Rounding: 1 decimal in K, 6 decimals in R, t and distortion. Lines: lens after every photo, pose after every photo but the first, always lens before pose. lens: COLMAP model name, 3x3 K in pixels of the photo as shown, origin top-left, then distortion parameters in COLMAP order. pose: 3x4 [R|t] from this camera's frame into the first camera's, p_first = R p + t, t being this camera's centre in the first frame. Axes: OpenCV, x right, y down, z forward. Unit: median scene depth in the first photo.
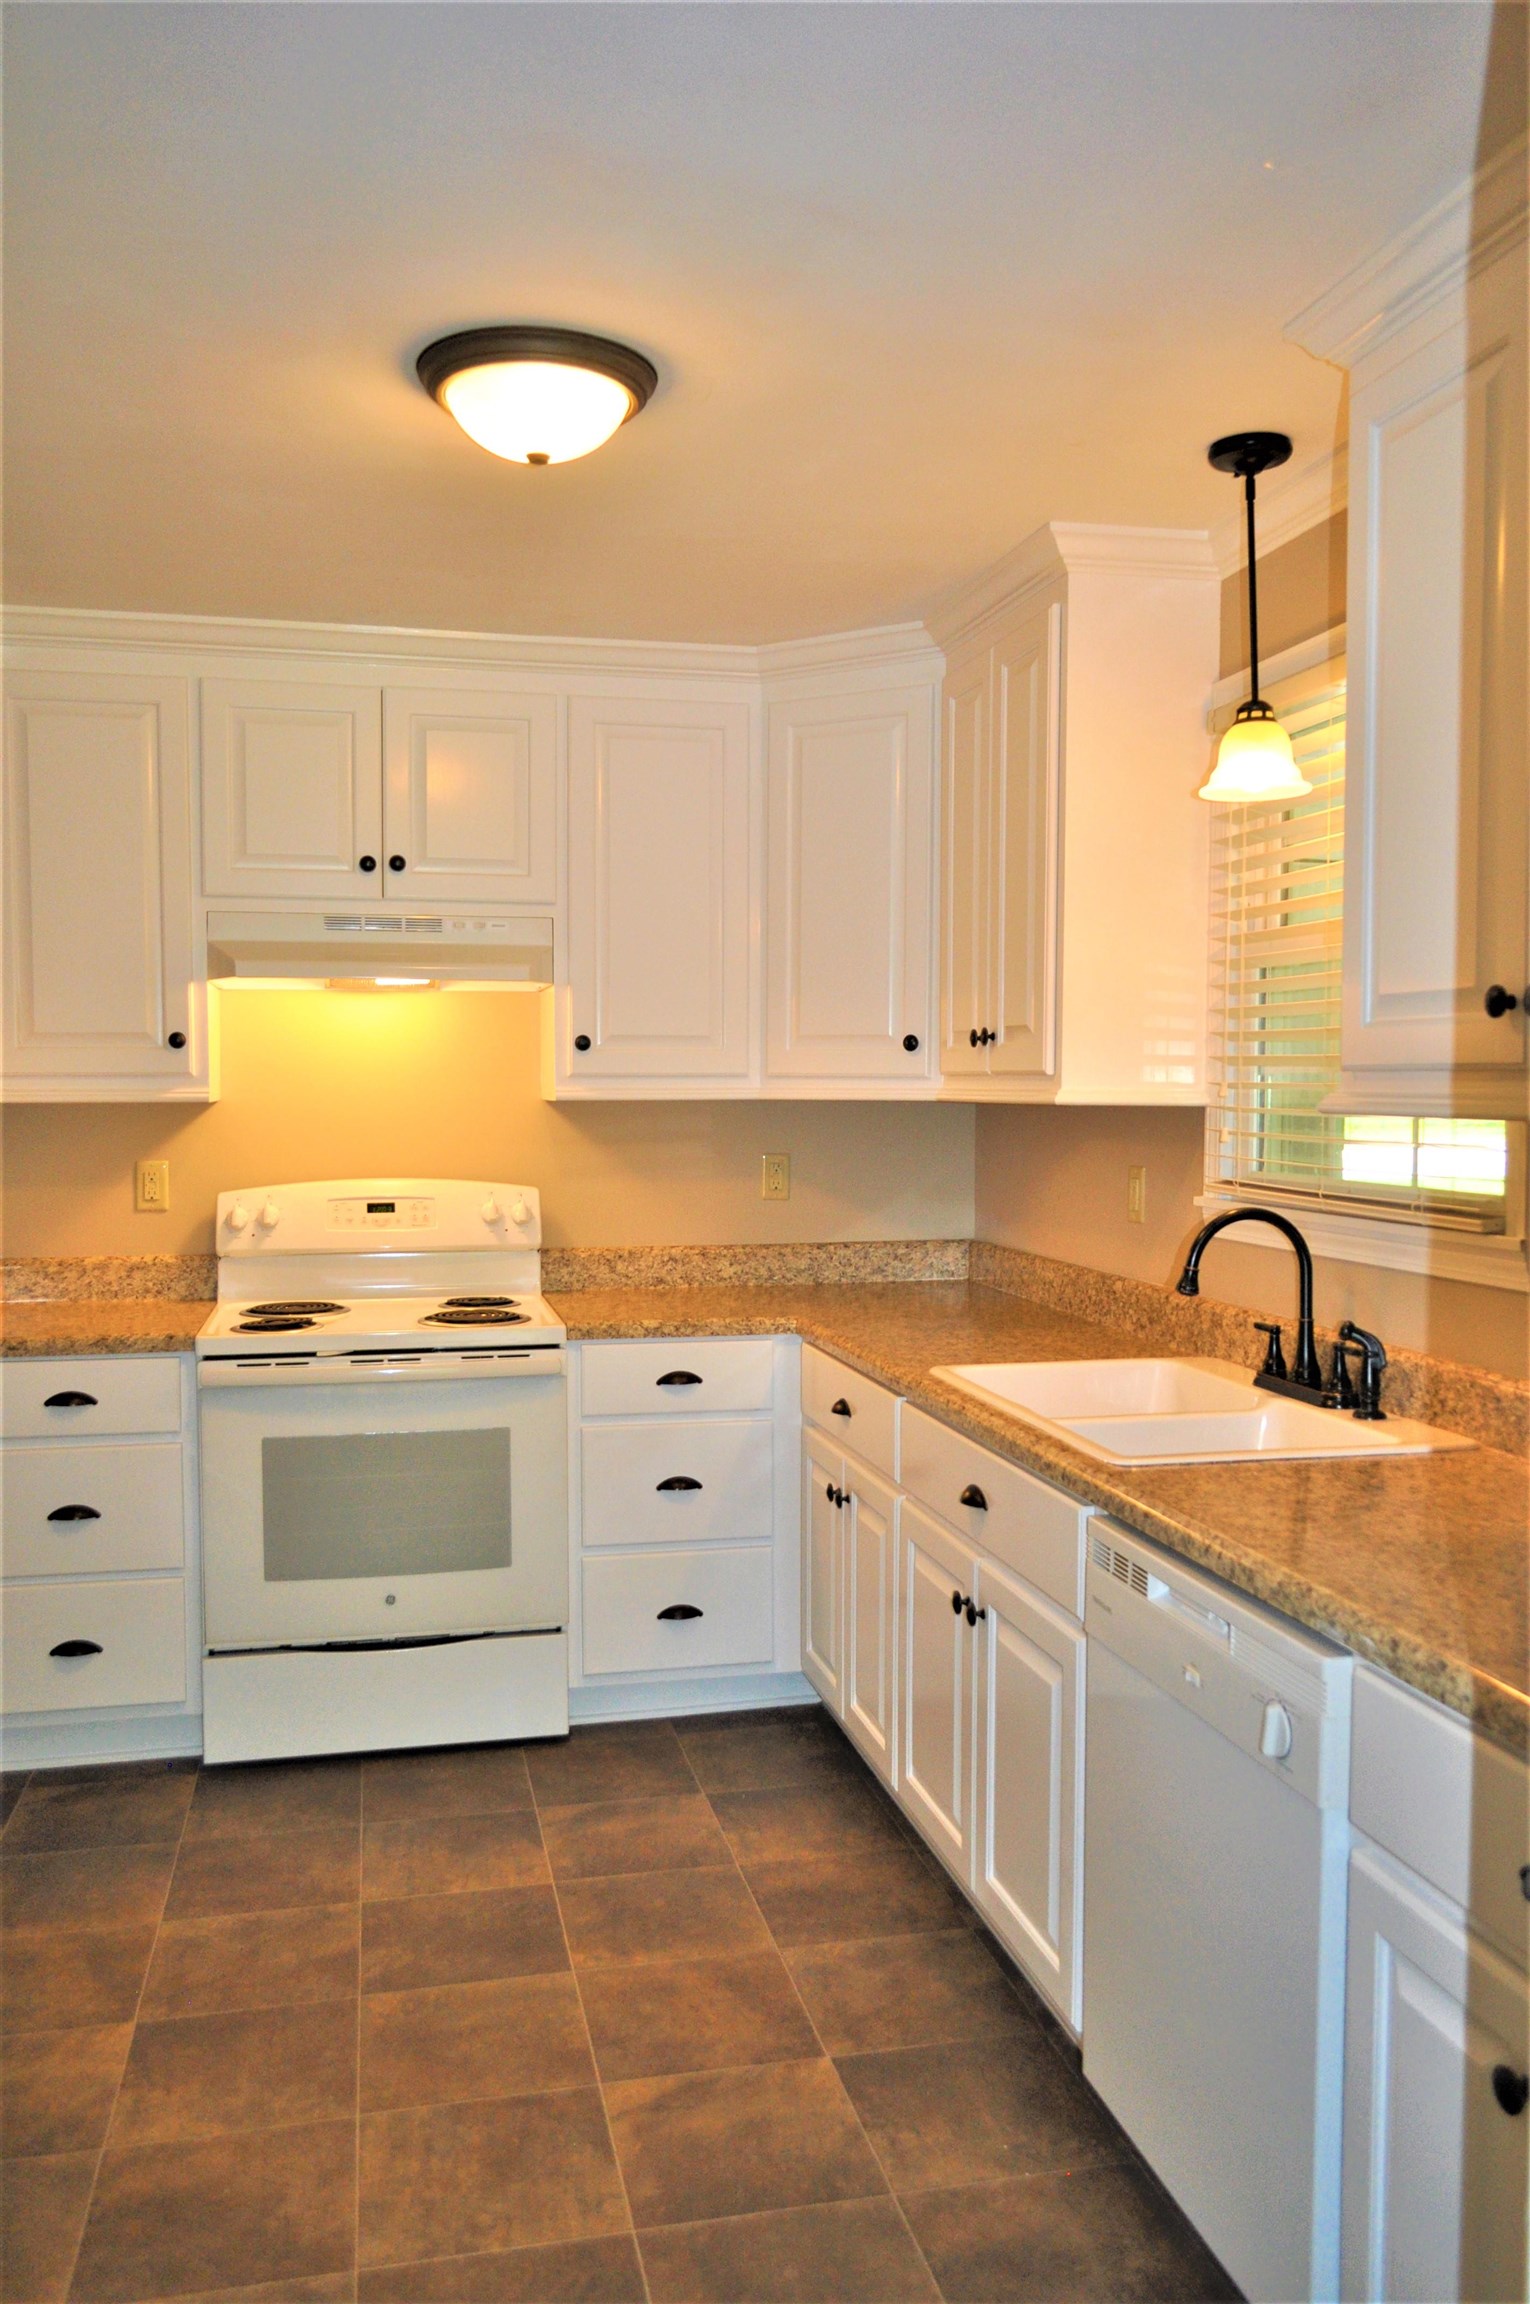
lens RADIAL K [[1791.0, 0, 761.3], [0, 1791.0, 1167.4], [0, 0, 1]] dist [-0.014380, -0.004257]
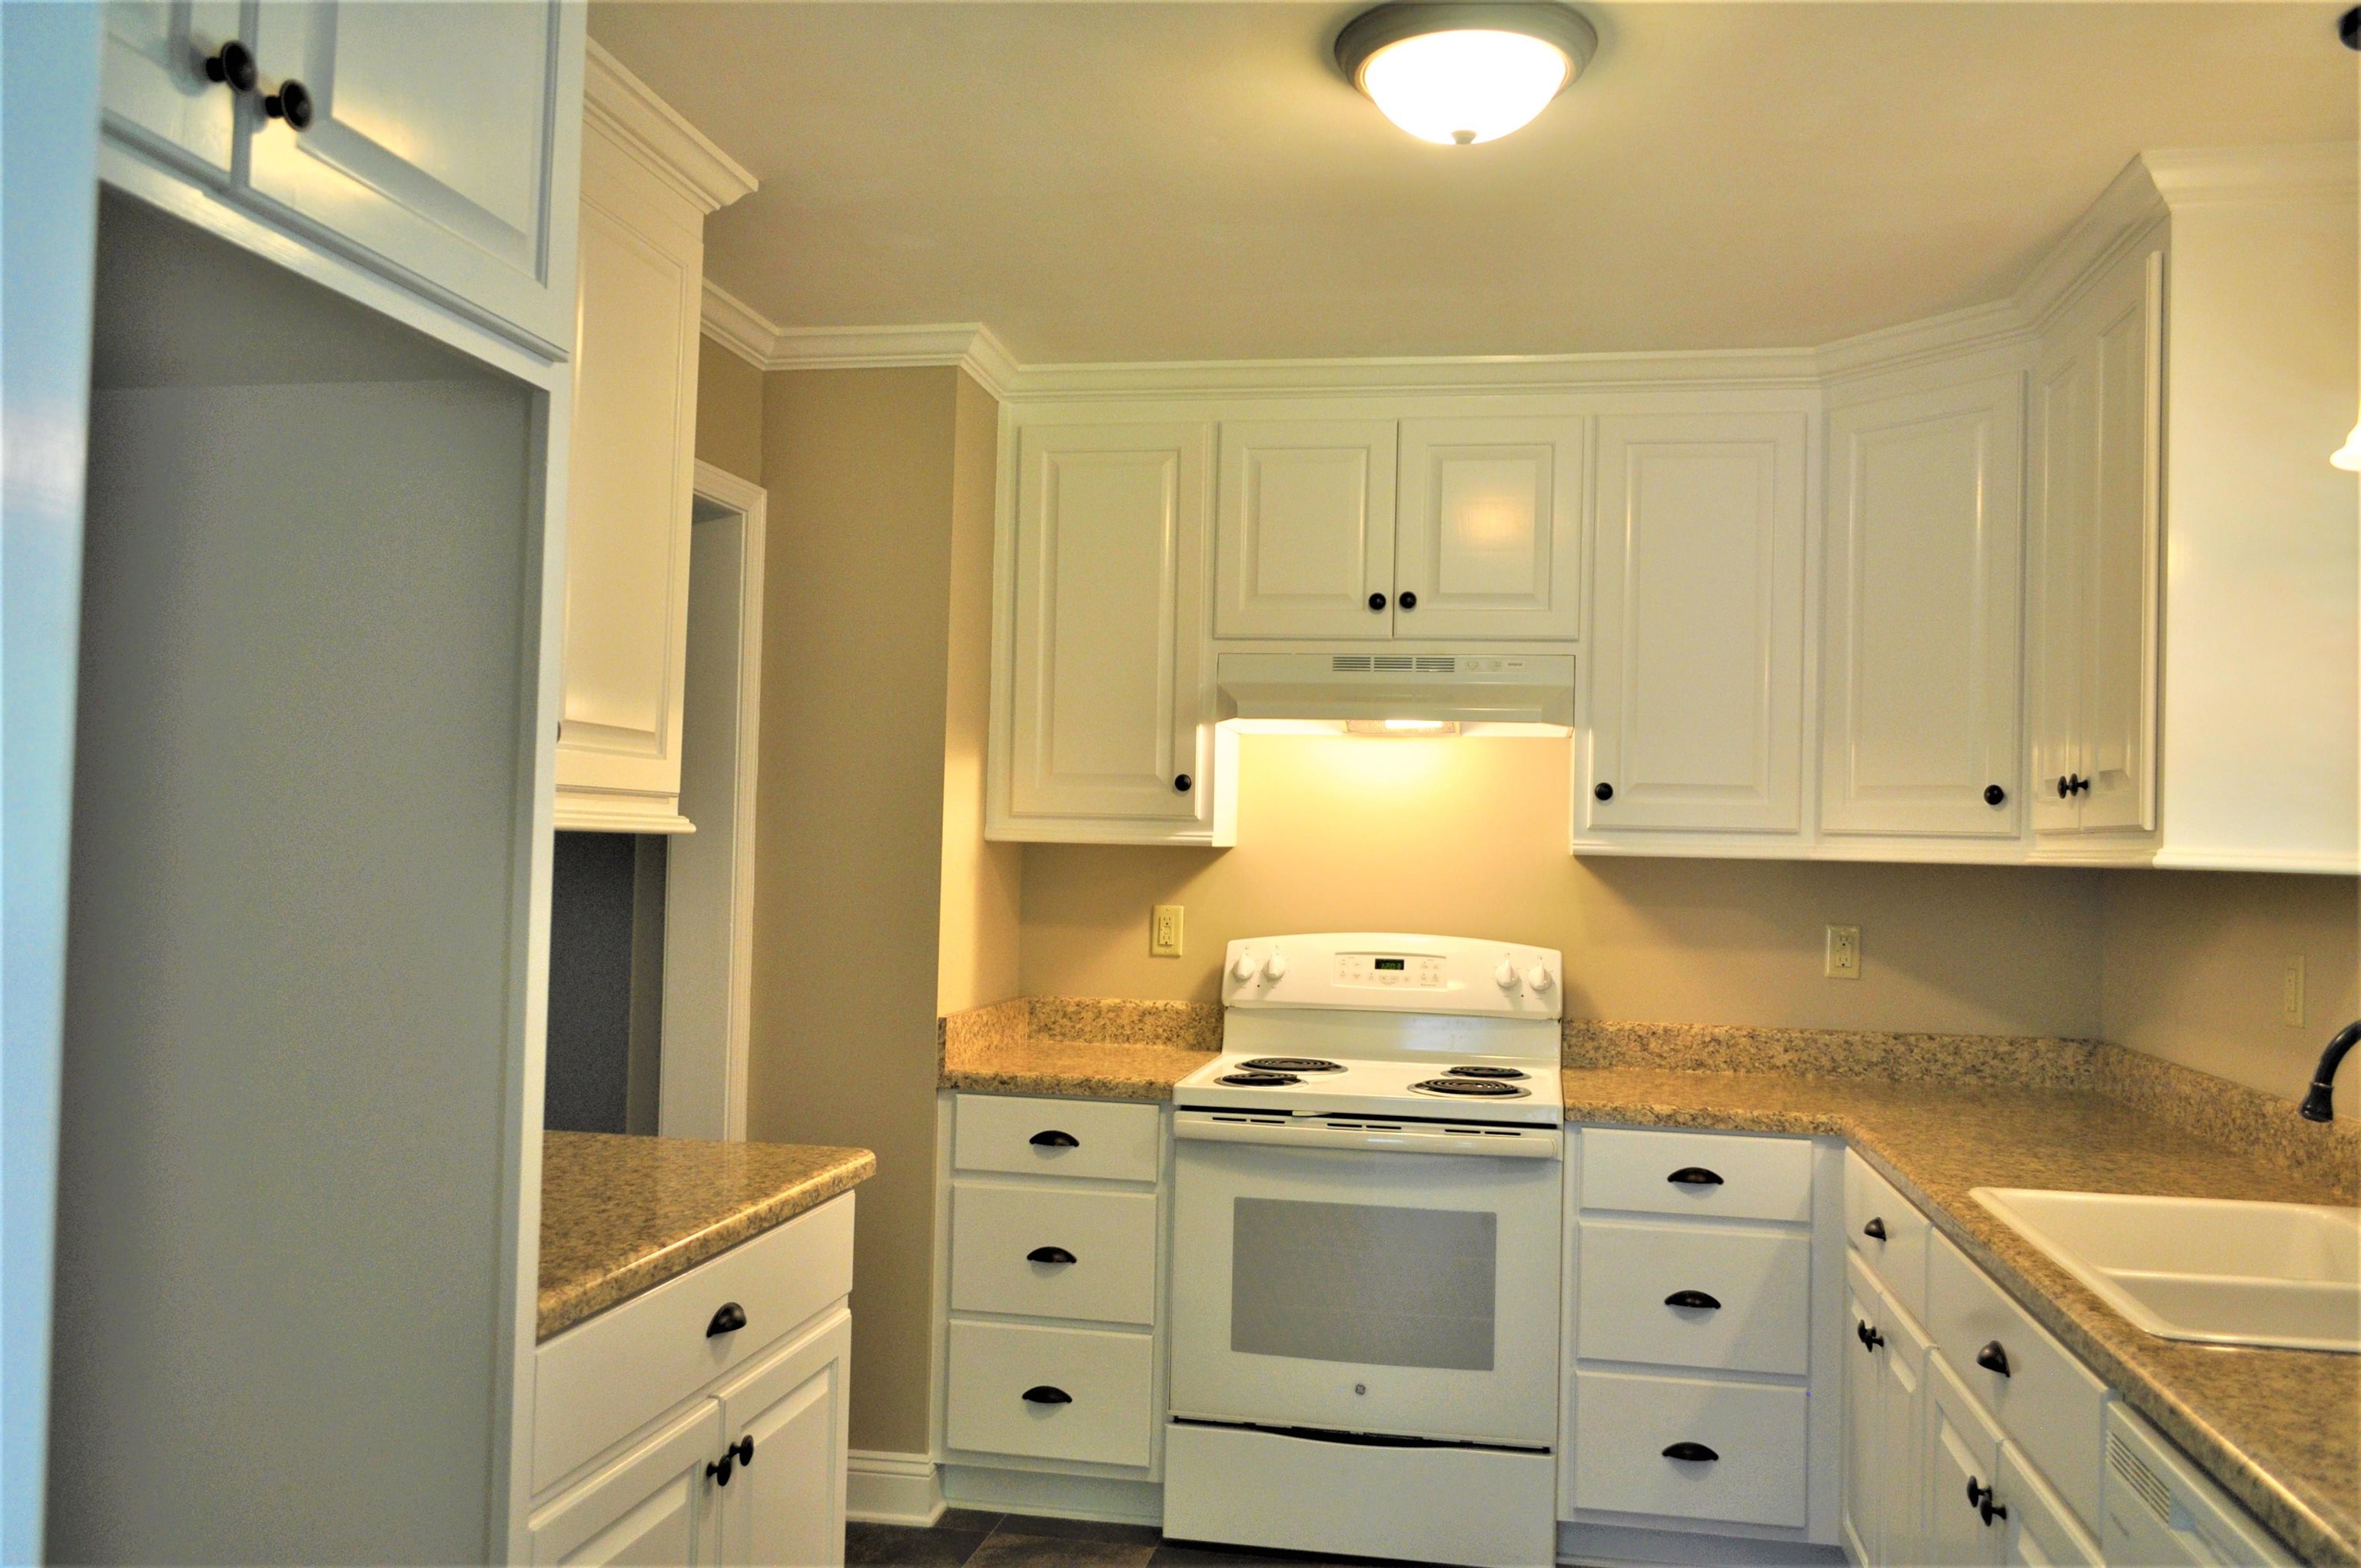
lens RADIAL K [[1829.3, 0, 1178.6], [0, 1829.3, 787.7], [0, 0, 1]] dist [-0.012868, 0.008169]
pose [[0.917223, 0.010473, -0.398237, 0.080117], [-0.044045, 0.996192, -0.075247, 0.008451], [0.395932, 0.086559, 0.914191, 0.078451]]
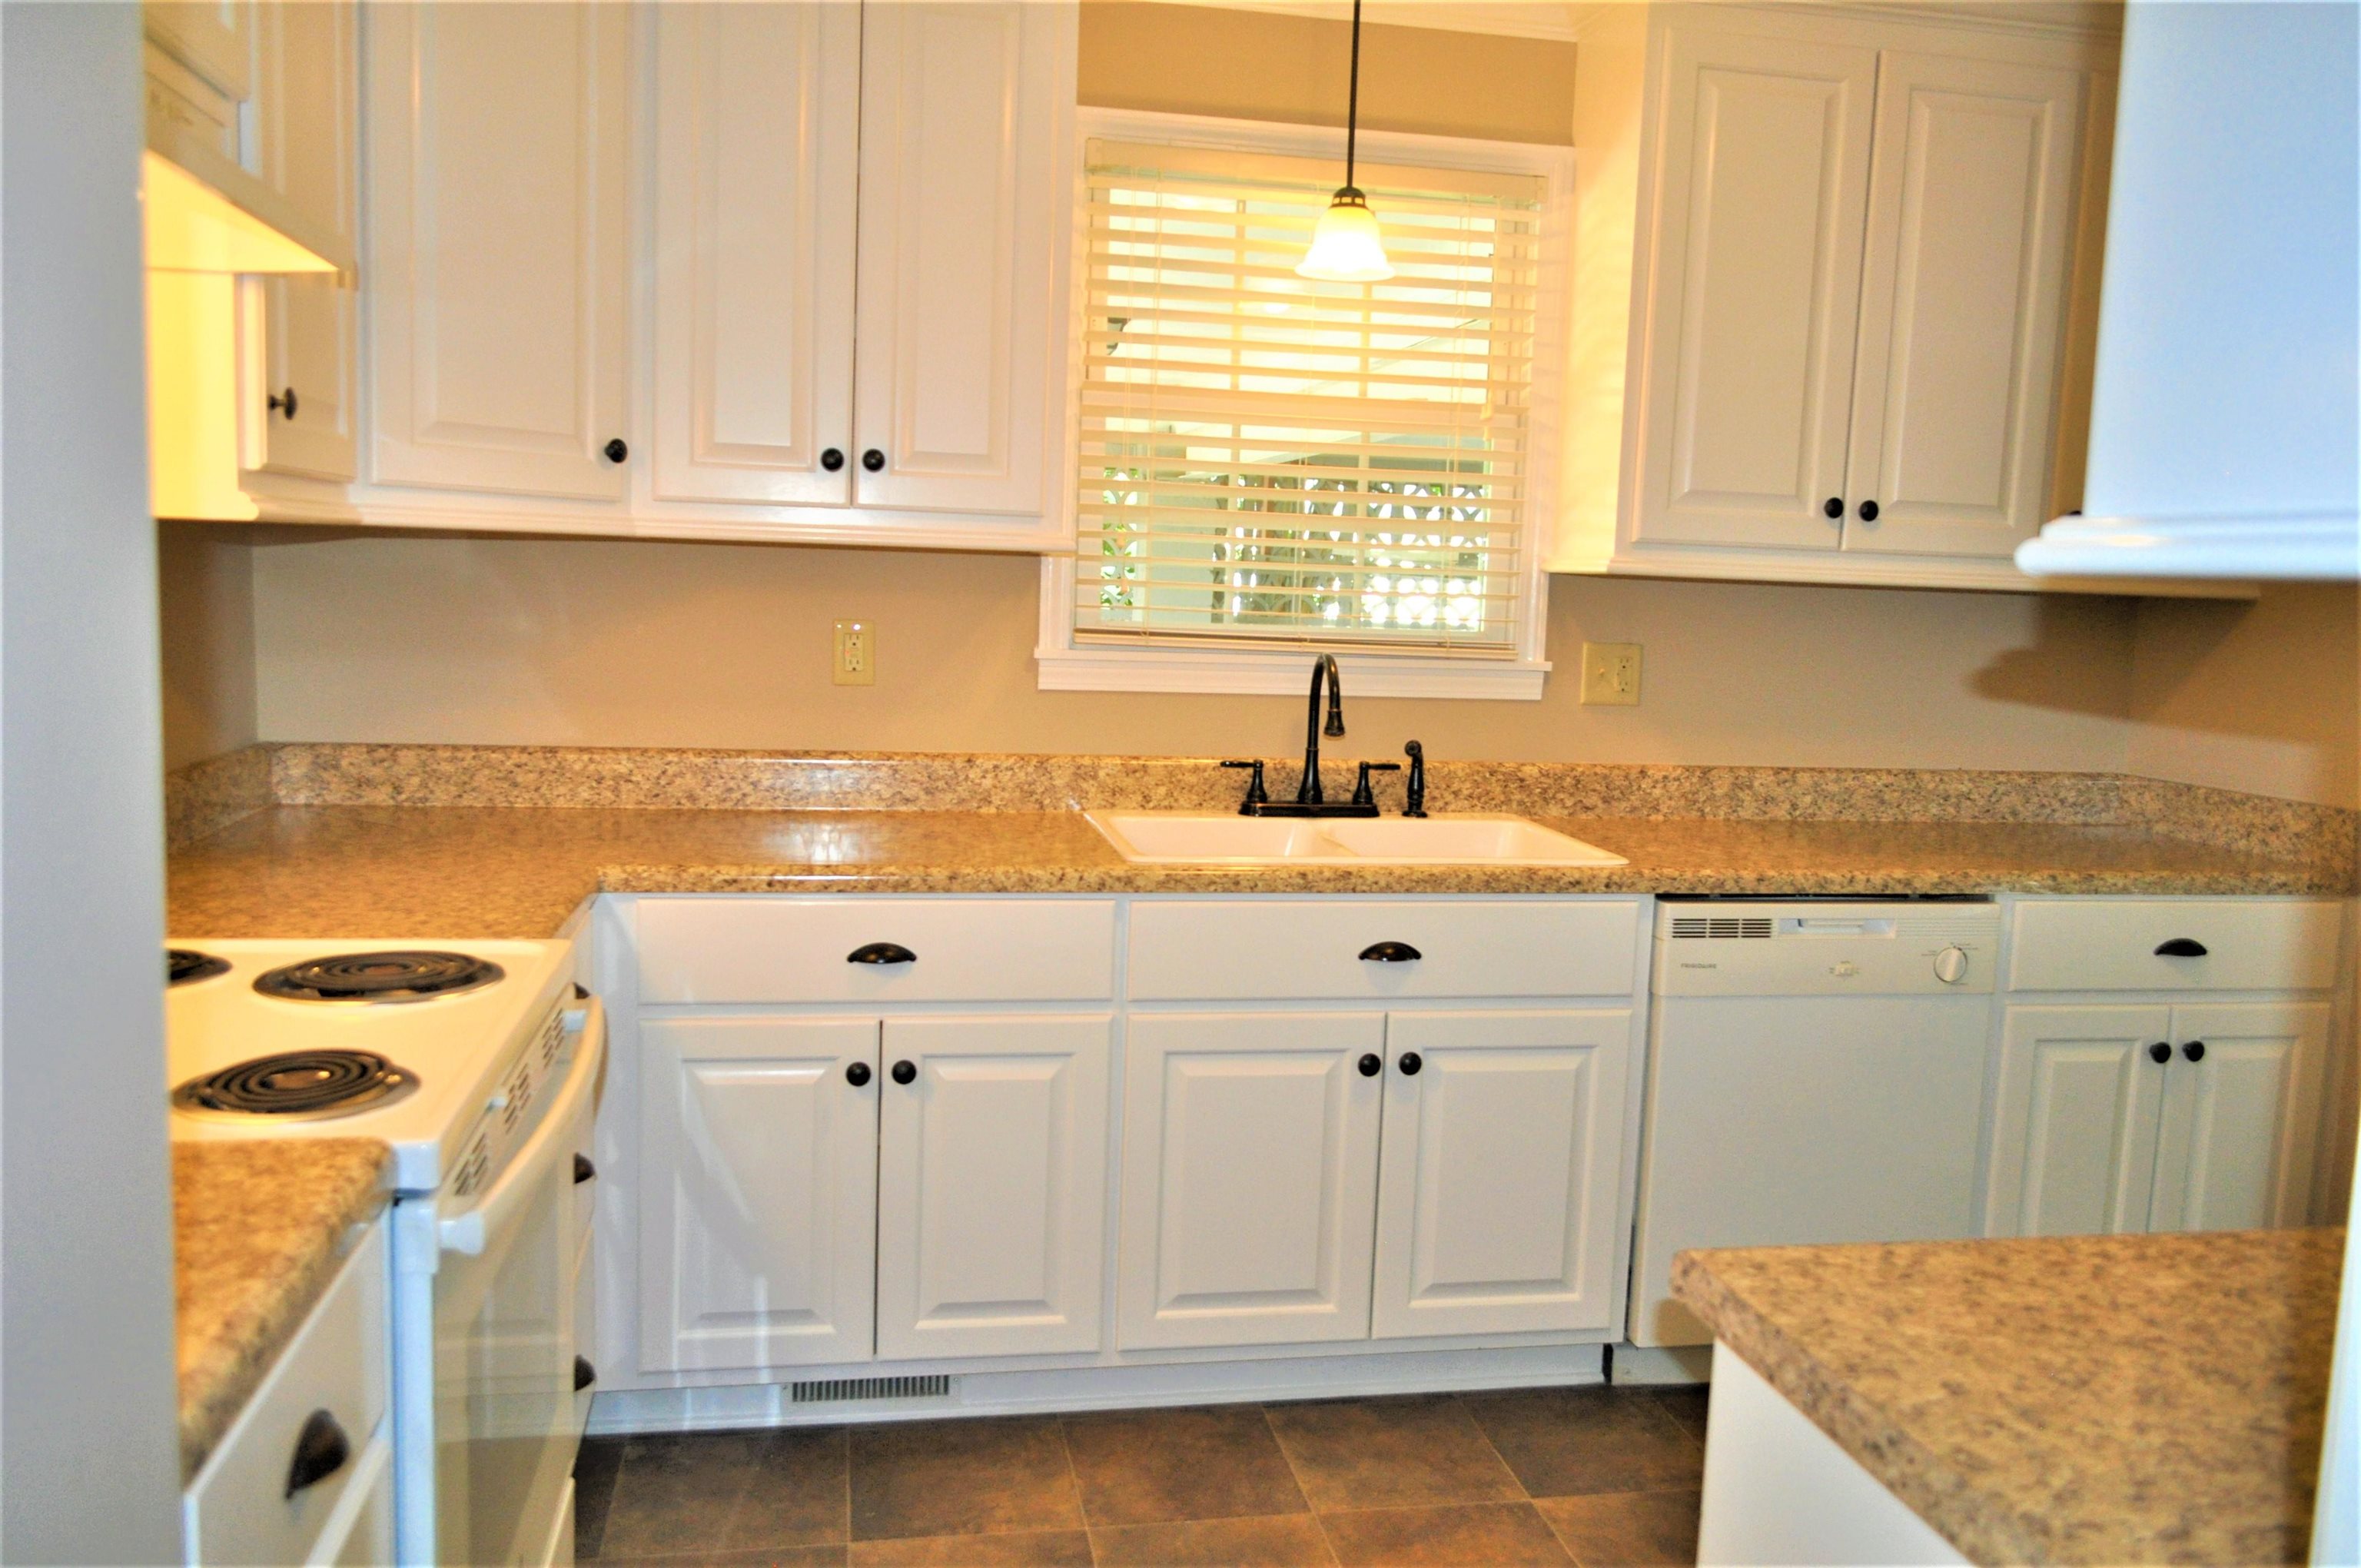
lens RADIAL K [[1835.4, 0, 1180.5], [0, 1835.4, 784.0], [0, 0, 1]] dist [-0.014380, -0.004257]
pose [[0.036725, -0.117749, 0.992364, -0.673560], [0.010984, 0.993022, 0.117420, -0.024458], [-0.999265, 0.006588, 0.037762, 0.809510]]
